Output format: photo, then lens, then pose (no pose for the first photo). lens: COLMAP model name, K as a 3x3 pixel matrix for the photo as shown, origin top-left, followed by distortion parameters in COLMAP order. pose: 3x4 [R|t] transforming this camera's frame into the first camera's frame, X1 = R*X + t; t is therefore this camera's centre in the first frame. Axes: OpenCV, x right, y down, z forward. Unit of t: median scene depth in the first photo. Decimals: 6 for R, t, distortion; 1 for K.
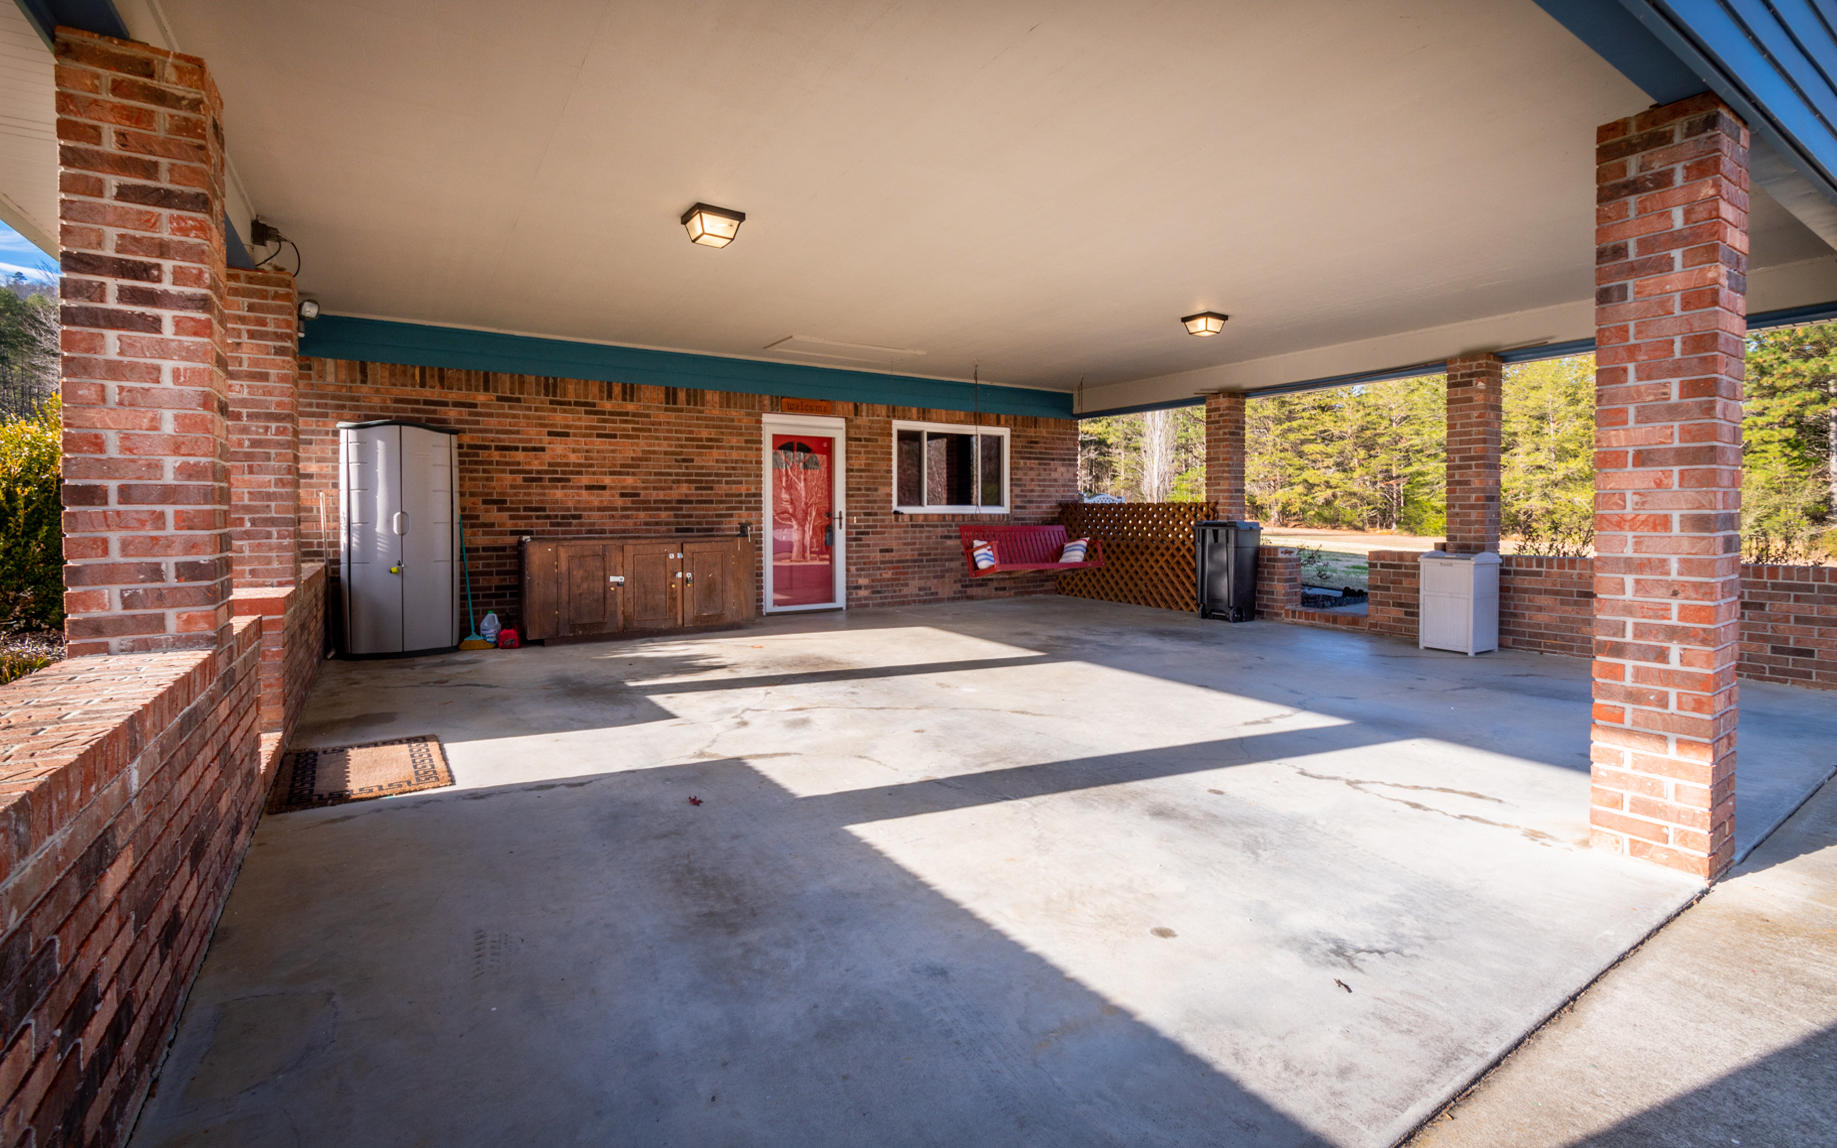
lens RADIAL K [[814.2, 0, 911.7], [0, 814.2, 538.8], [0, 0, 1]] dist [-0.003827, -0.000008]
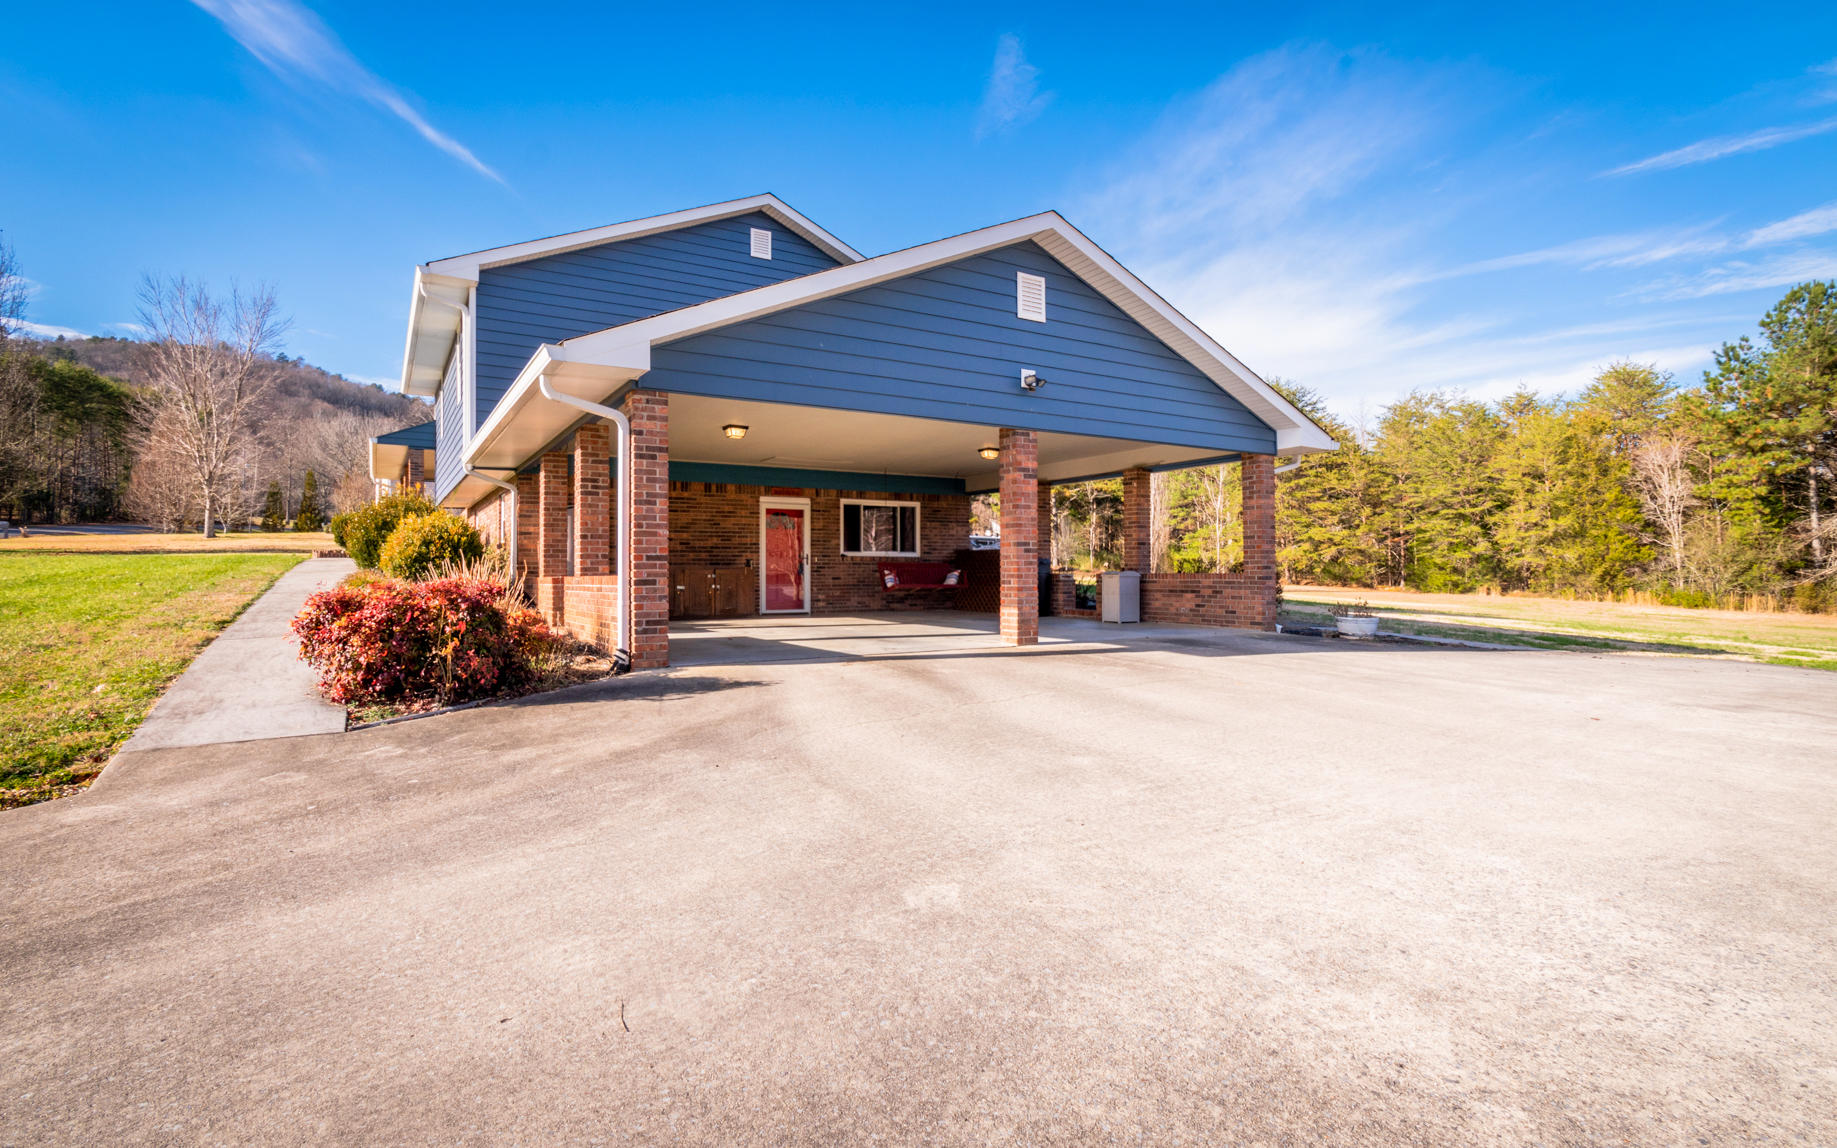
lens RADIAL K [[814.2, 0, 919.7], [0, 814.2, 569.0], [0, 0, 1]] dist [-0.003827, -0.000008]
pose [[0.999997, -0.001901, -0.001350, 0.122506], [0.001853, 0.999412, -0.034238, 0.045709], [0.001414, 0.034235, 0.999413, -0.558791]]
